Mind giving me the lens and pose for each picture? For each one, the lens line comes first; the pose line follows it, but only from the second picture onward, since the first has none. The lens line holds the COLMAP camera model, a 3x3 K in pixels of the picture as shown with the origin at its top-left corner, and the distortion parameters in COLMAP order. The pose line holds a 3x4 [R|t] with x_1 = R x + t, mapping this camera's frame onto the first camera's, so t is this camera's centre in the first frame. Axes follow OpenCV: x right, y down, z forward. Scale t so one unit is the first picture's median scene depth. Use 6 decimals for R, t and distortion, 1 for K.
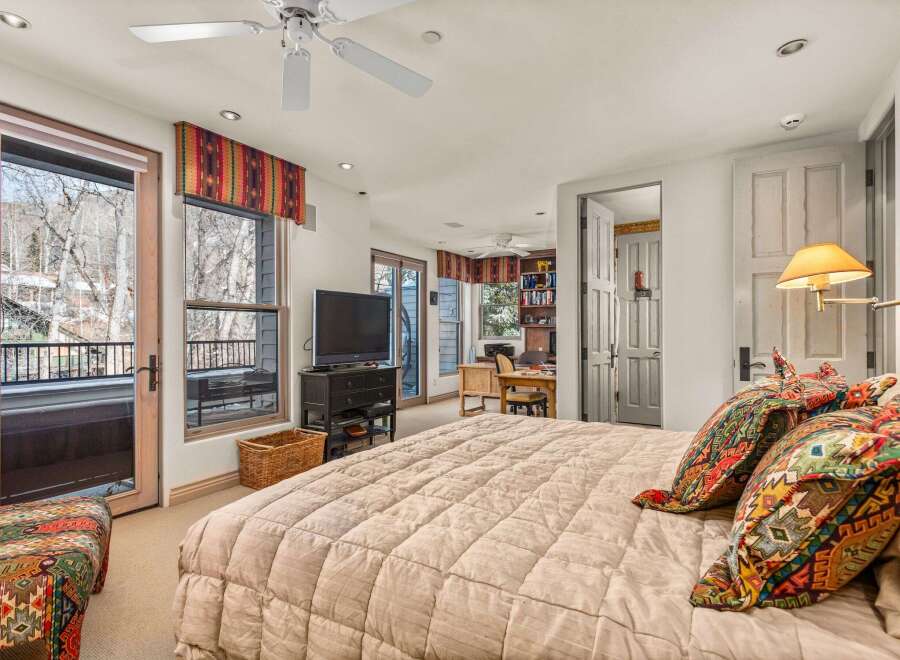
lens RADIAL K [[454.9, 0, 450.2], [0, 454.9, 327.9], [0, 0, 1]] dist [0.003563, -0.003086]
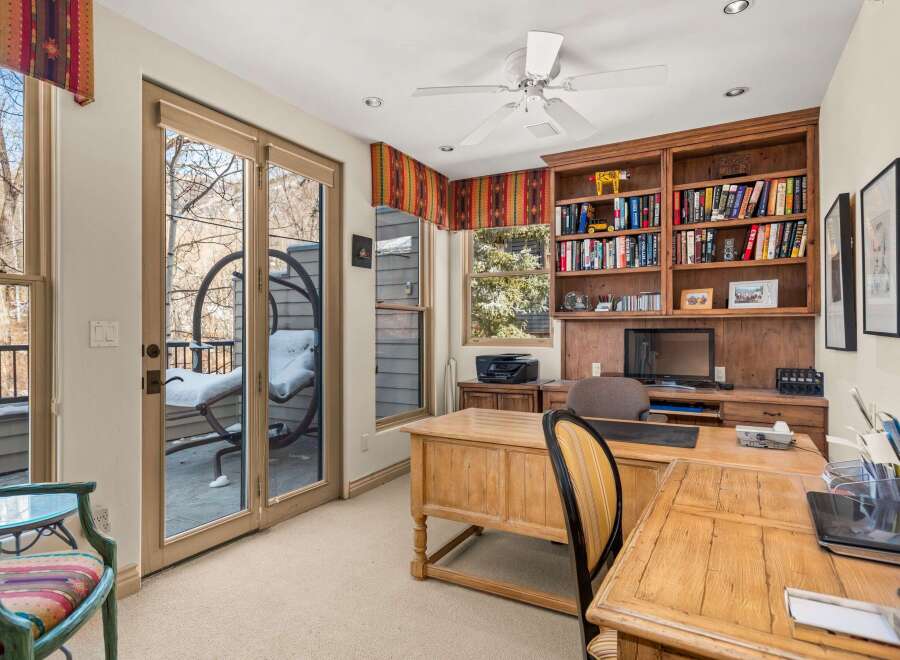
lens RADIAL K [[514.8, 0, 449.9], [0, 514.8, 329.0], [0, 0, 1]] dist [0.000260, 0.000016]
pose [[0.998946, 0.000235, 0.045896, 0.024360], [-0.000526, 0.999980, 0.006309, 0.004948], [-0.045894, -0.006326, 0.998926, 0.480022]]
